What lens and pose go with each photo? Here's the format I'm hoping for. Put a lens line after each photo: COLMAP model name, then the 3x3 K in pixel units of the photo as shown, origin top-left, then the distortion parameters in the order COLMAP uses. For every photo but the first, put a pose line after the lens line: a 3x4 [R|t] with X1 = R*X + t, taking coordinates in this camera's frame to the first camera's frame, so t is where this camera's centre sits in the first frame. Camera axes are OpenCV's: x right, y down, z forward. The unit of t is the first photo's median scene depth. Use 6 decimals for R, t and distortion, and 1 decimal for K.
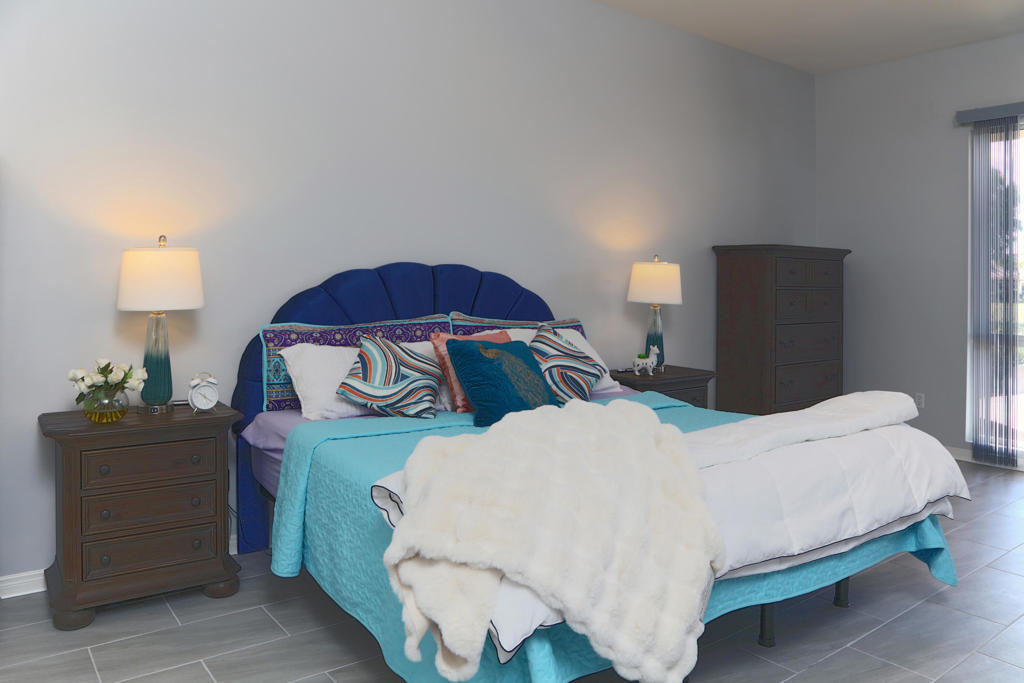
lens RADIAL K [[758.5, 0, 517.0], [0, 758.5, 290.3], [0, 0, 1]] dist [0.004391, 0.002573]
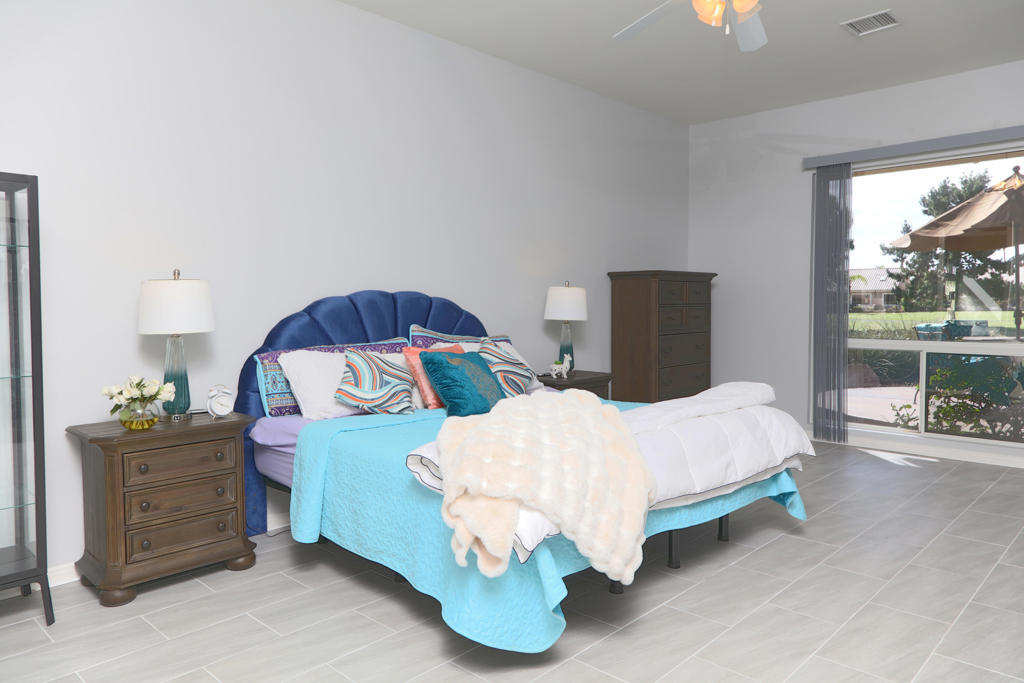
lens RADIAL K [[694.5, 0, 512.0], [0, 694.5, 341.5], [0, 0, 1]] dist [0.169706, -0.000267]
pose [[0.988998, -0.026565, 0.145526, -0.114952], [0.020072, 0.998744, 0.045906, -0.002688], [-0.146563, -0.042480, 0.988289, -0.174191]]
